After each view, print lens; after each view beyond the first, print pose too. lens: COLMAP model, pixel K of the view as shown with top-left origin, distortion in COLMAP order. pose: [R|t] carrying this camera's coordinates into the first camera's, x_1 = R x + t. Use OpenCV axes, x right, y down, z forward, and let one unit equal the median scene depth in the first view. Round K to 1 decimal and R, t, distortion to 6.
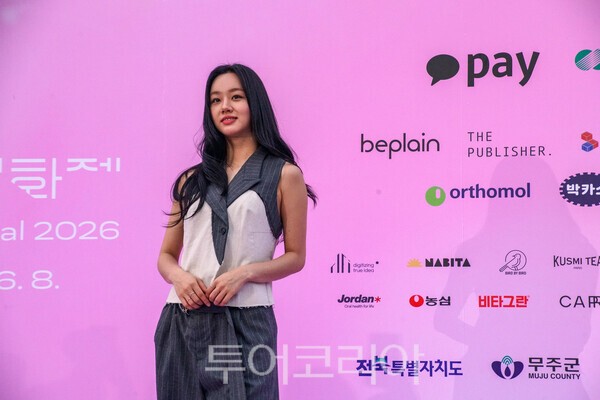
lens RADIAL K [[2079.7, 0, 294.3], [0, 2079.7, 208.3], [0, 0, 1]] dist [1.235656, 0.000000]
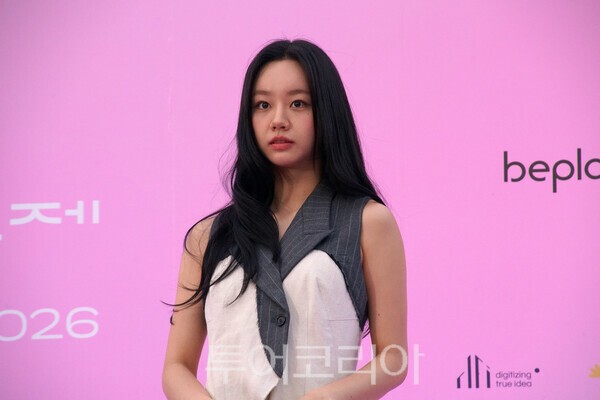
lens RADIAL K [[3851.0, 0, 285.6], [0, 3851.0, 214.9], [0, 0, 1]] dist [3.155128, 0.000000]
pose [[0.999510, -0.019960, -0.024114, -0.003359], [0.019569, 0.999675, -0.016367, -0.000880], [0.024432, 0.015887, 0.999575, -0.101317]]
